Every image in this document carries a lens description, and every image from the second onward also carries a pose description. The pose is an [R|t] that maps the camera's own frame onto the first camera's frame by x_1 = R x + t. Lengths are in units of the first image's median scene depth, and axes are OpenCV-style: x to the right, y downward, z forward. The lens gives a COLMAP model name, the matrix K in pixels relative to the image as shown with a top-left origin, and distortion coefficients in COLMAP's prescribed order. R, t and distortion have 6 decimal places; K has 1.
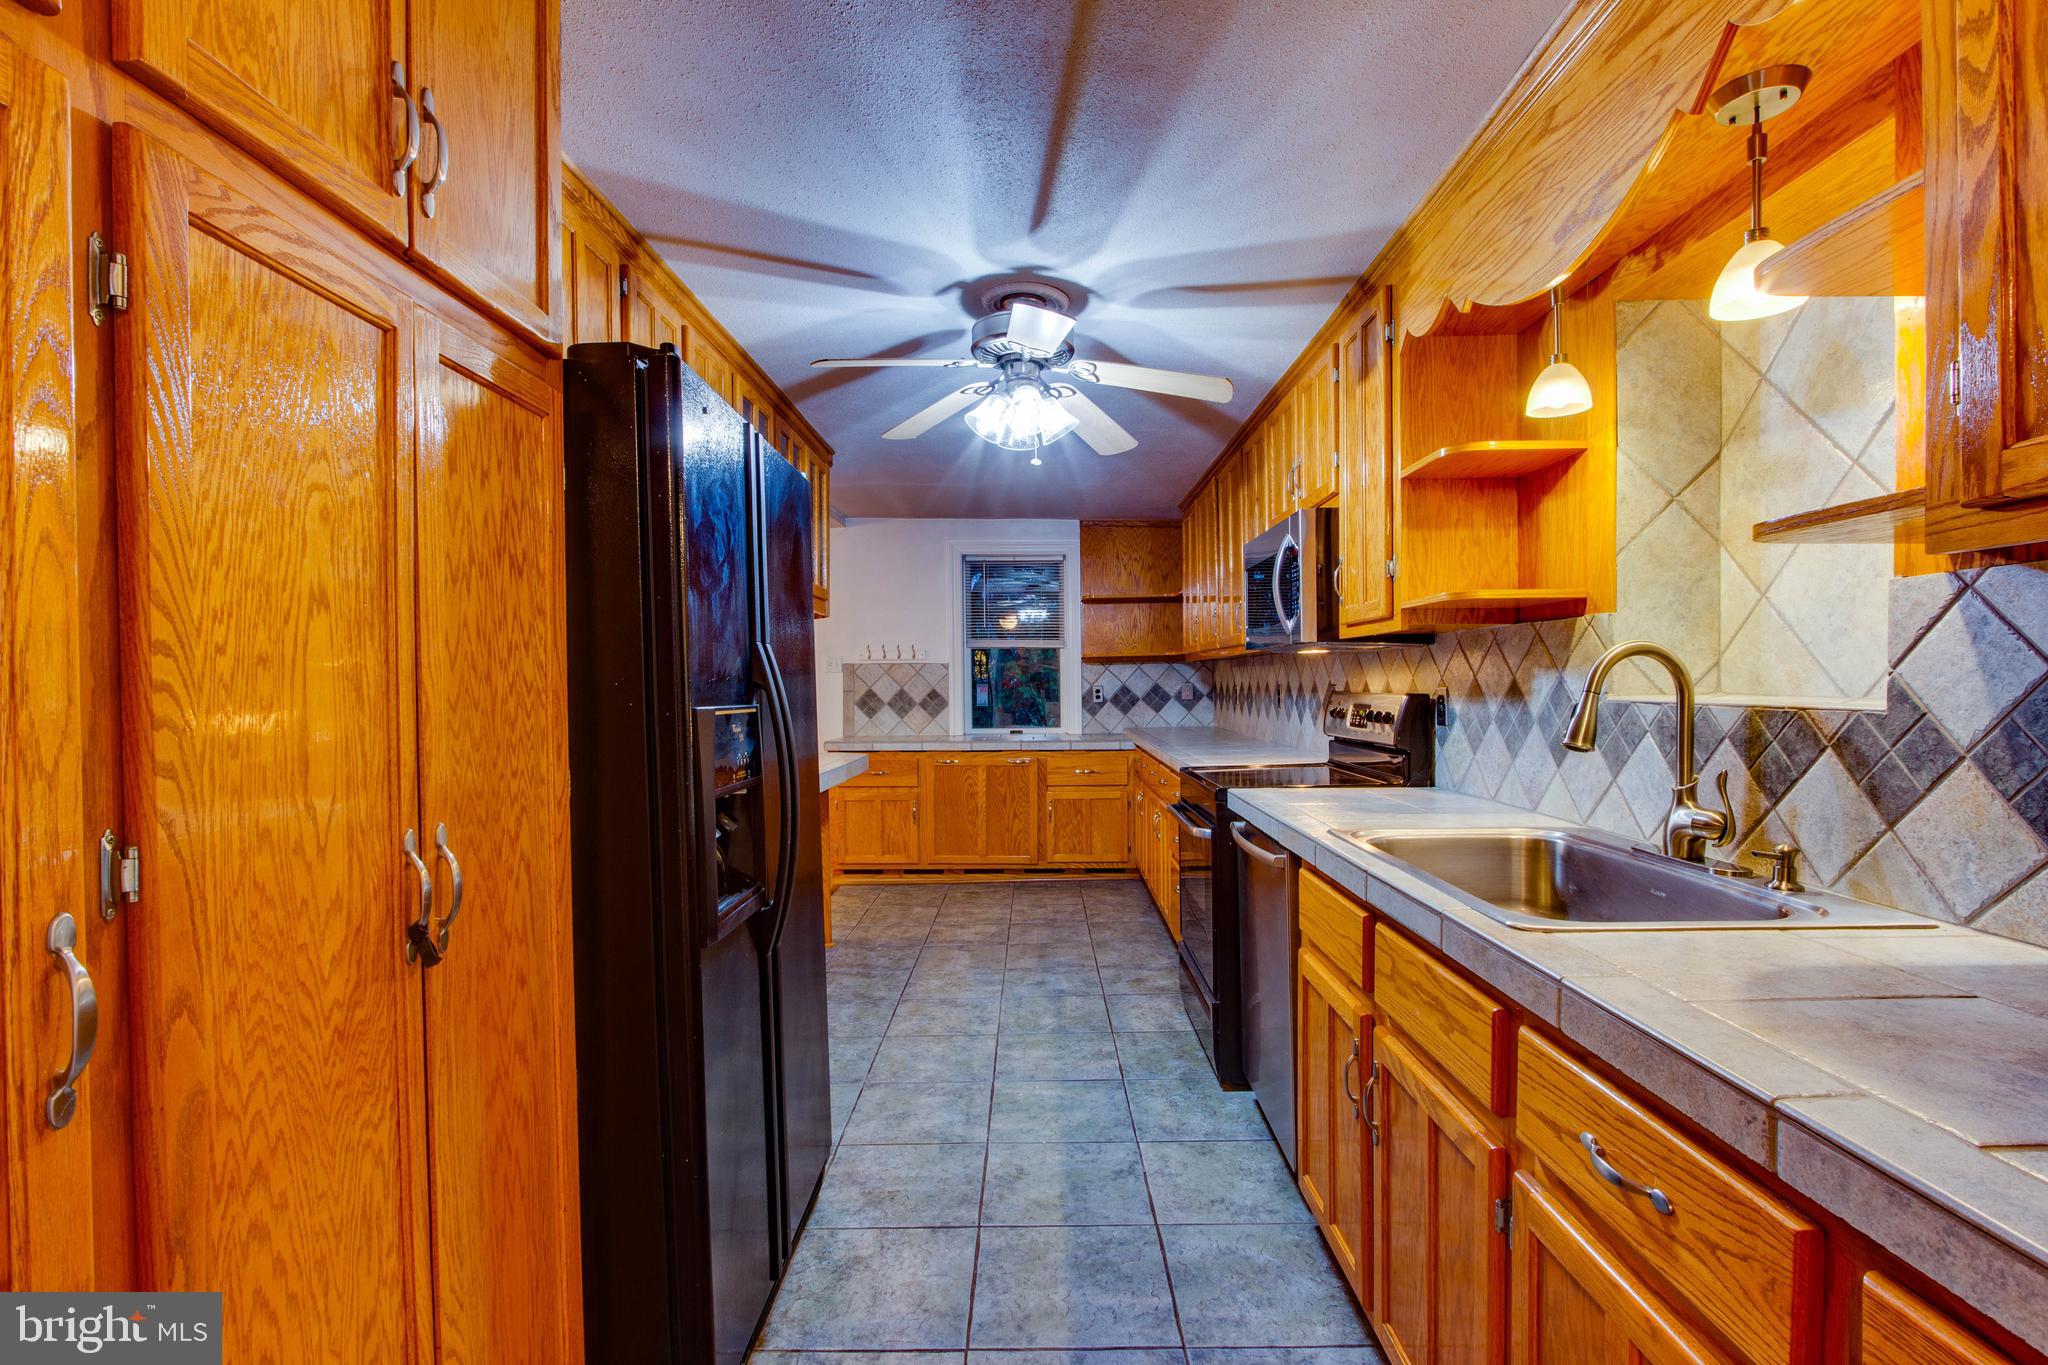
lens RADIAL K [[996.7, 0, 1016.1], [0, 996.7, 684.0], [0, 0, 1]] dist [-0.023492, -0.000075]
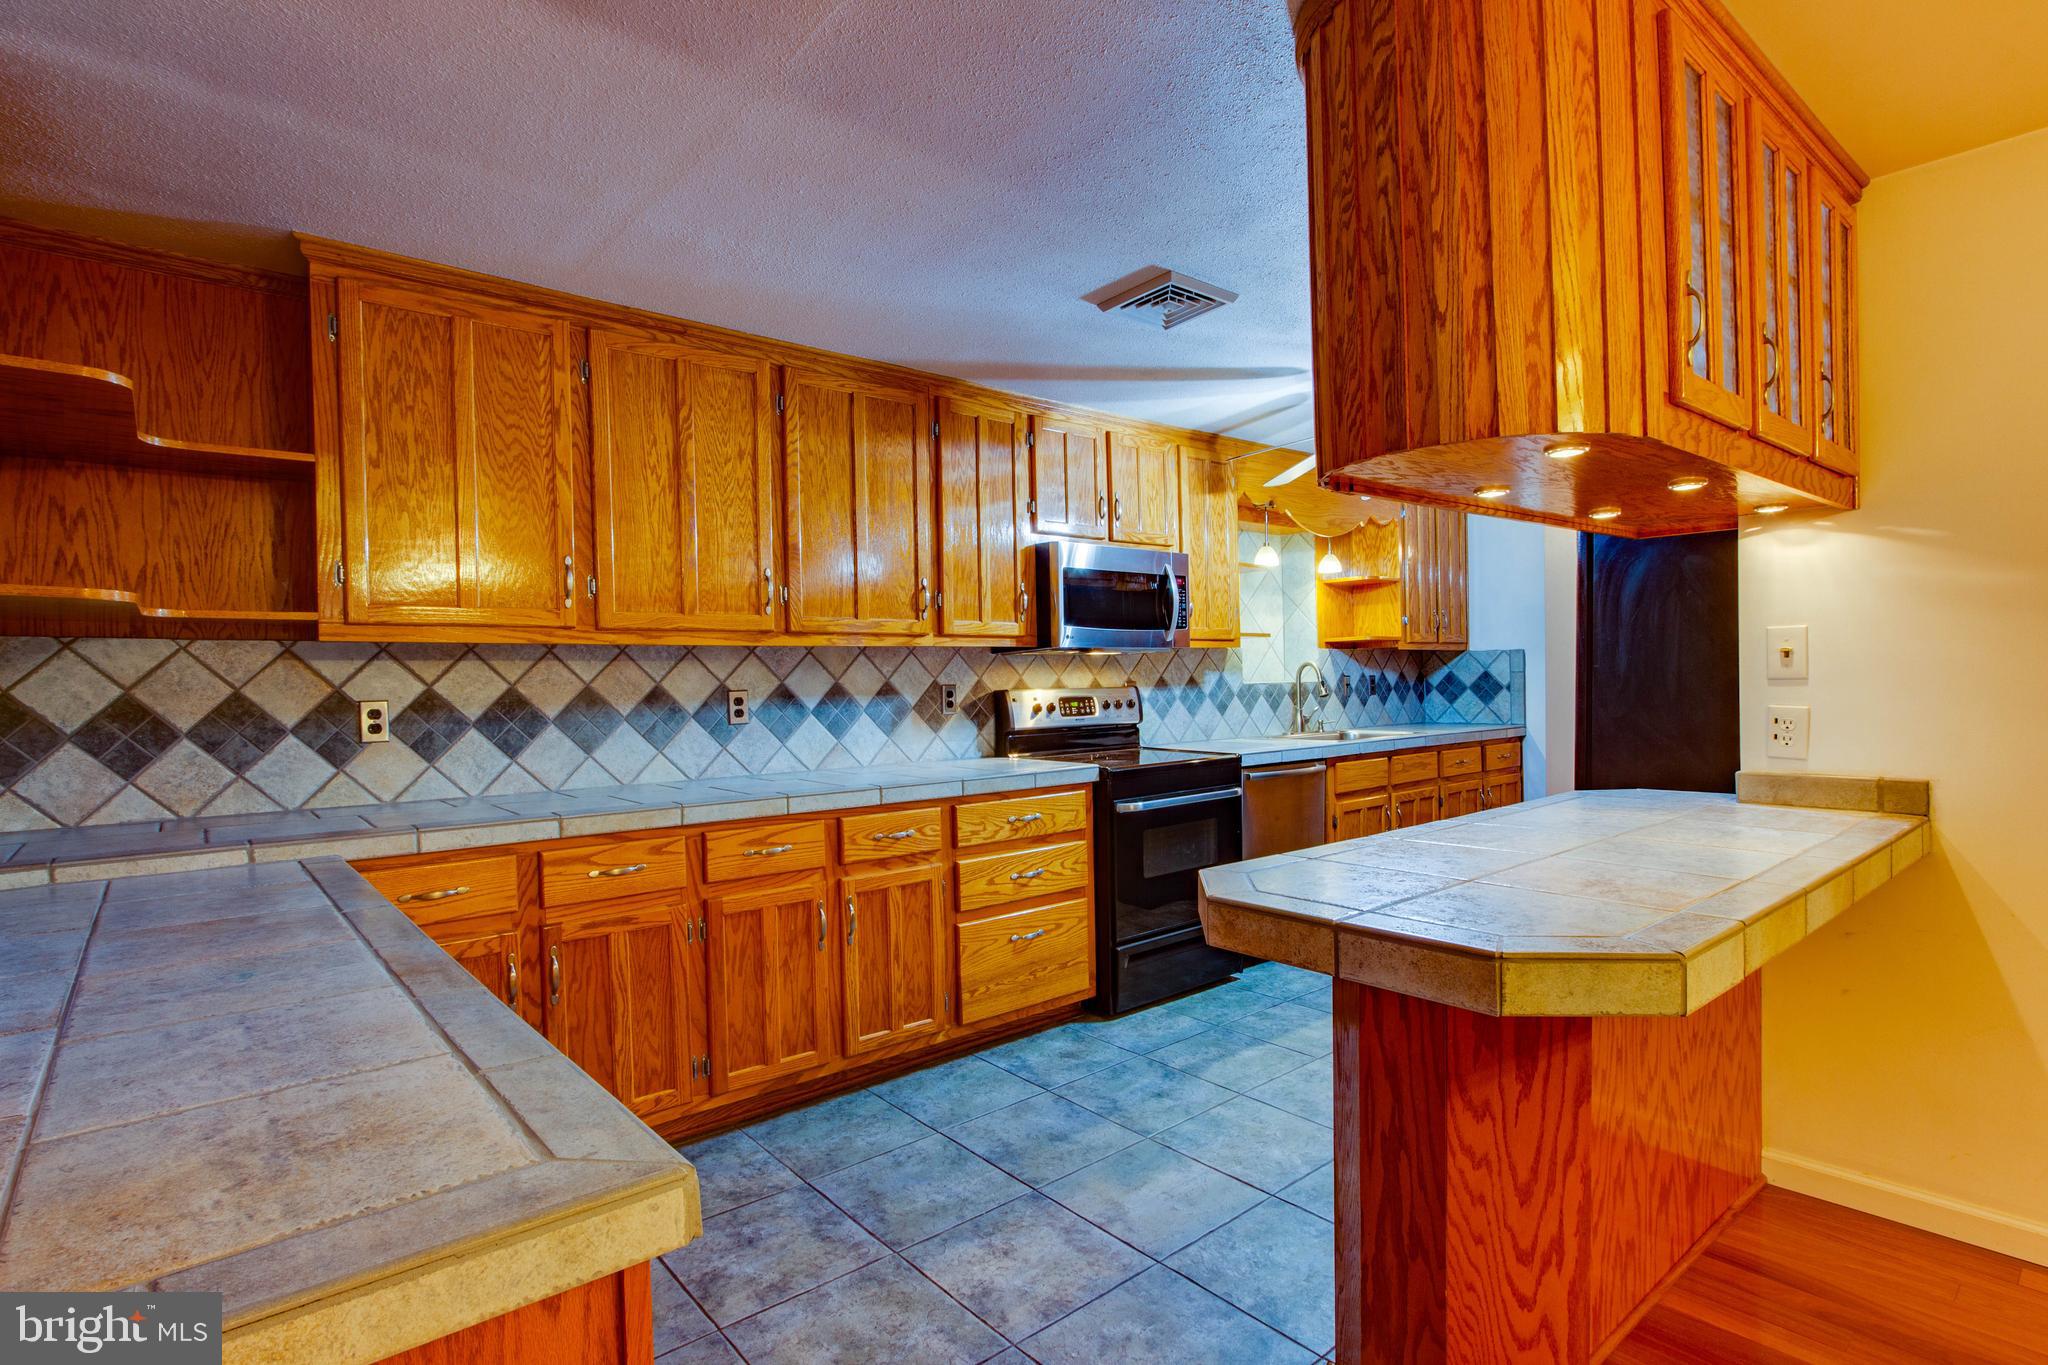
lens RADIAL K [[1022.5, 0, 1024.0], [0, 1022.5, 682.5], [0, 0, 1]] dist [-0.019880, -0.000227]
pose [[-0.671948, 0.024665, 0.740187, -0.489374], [0.028500, 0.999566, -0.007436, 0.008651], [-0.740050, 0.016099, -0.672360, 1.671945]]
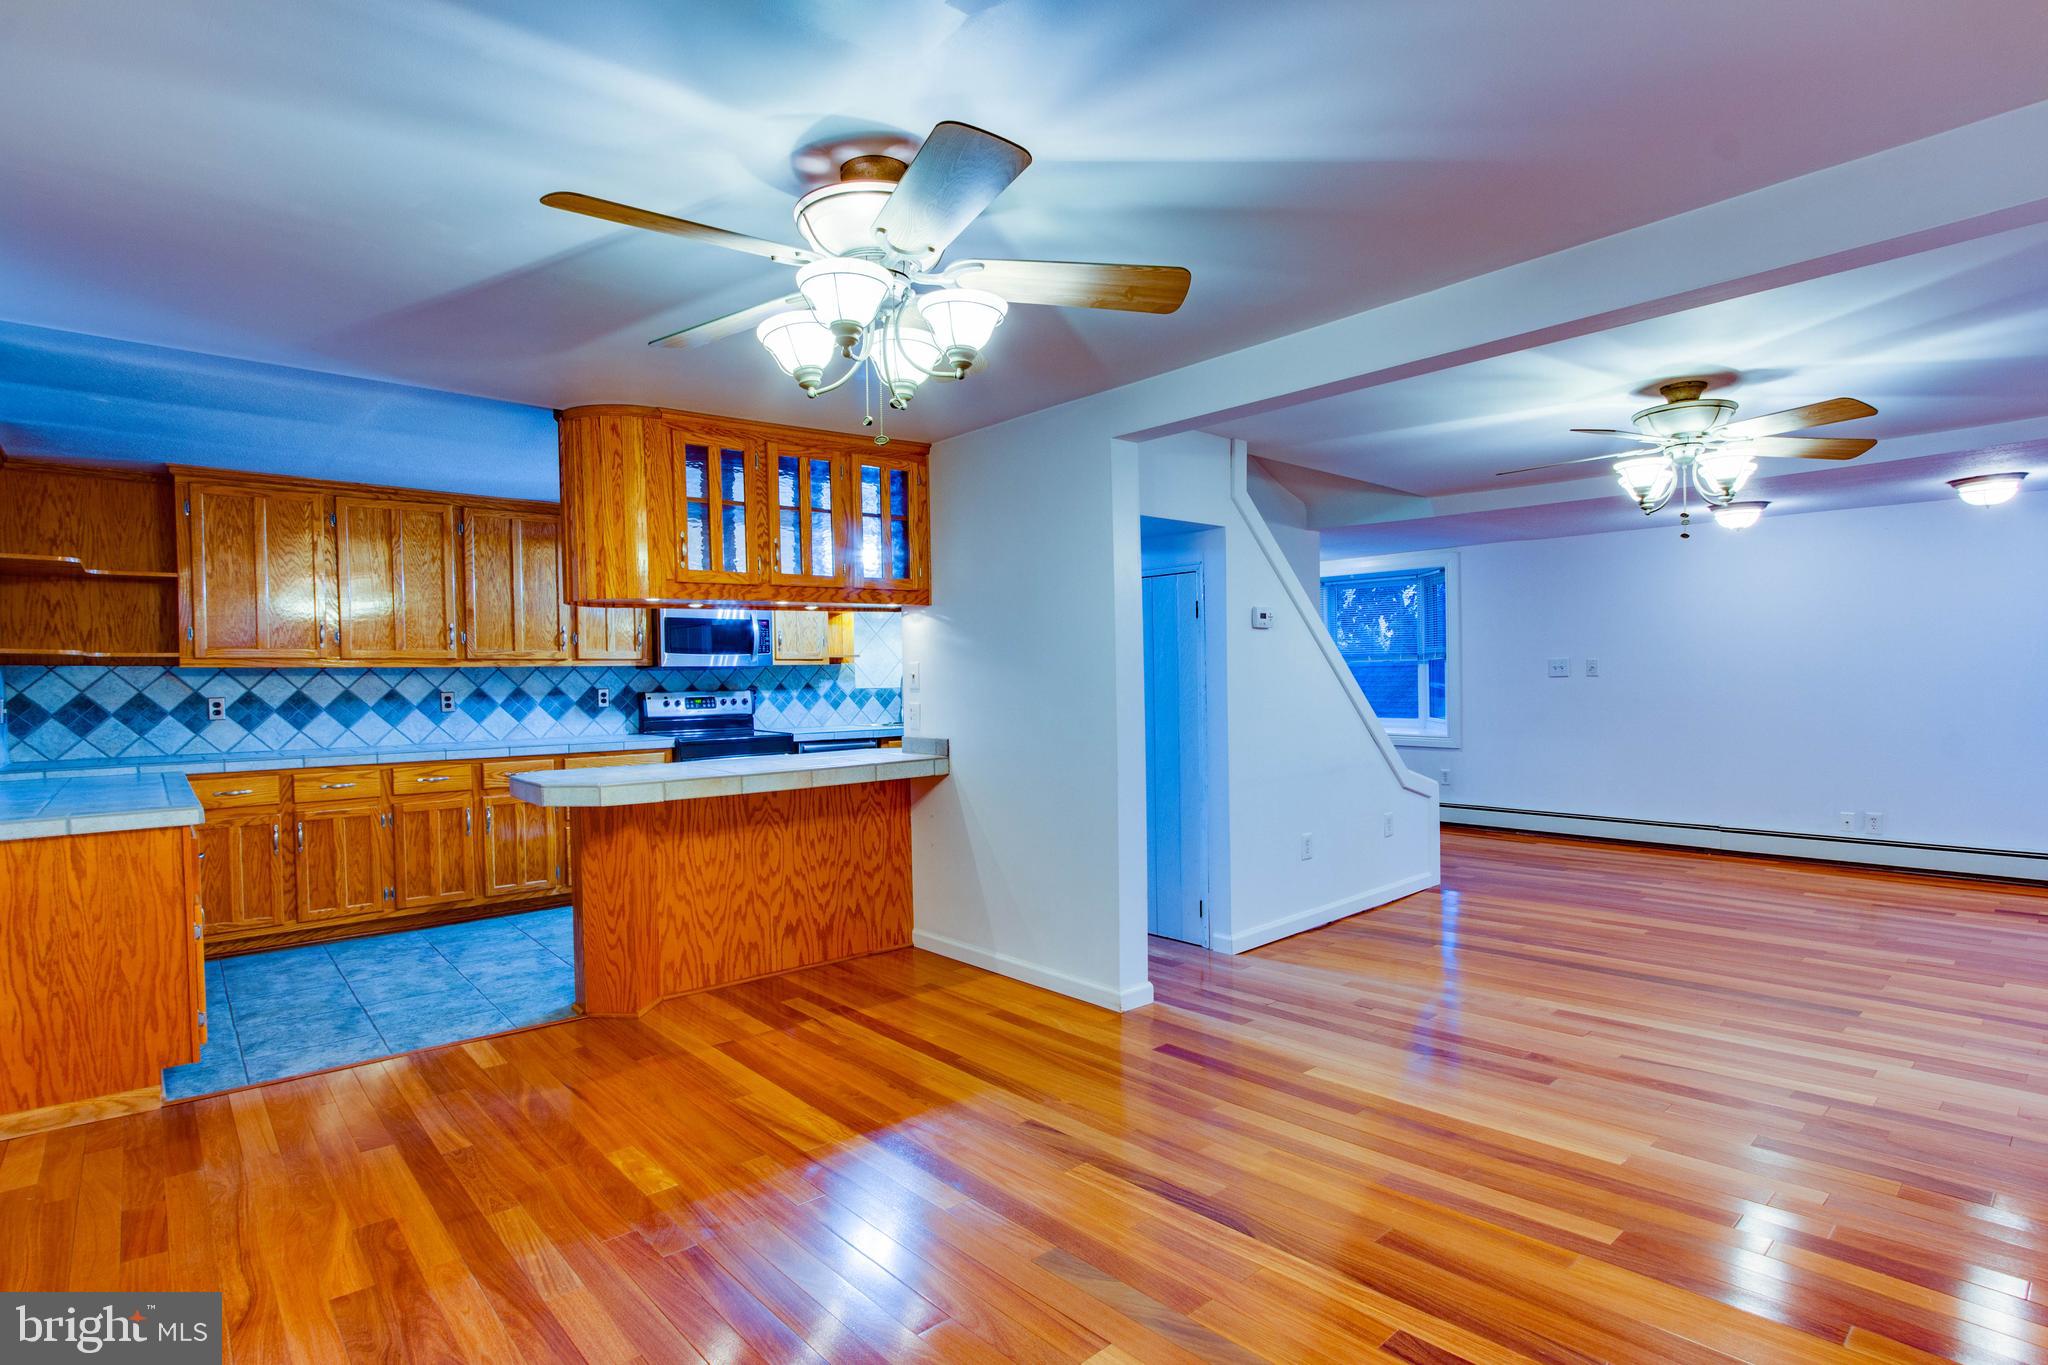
lens RADIAL K [[996.7, 0, 1016.1], [0, 996.7, 684.0], [0, 0, 1]] dist [-0.023492, -0.000075]
pose [[-0.688693, 0.021631, 0.724730, -1.310250], [0.025492, 0.999659, -0.005612, 0.019235], [-0.724605, 0.014610, -0.689010, 1.657612]]
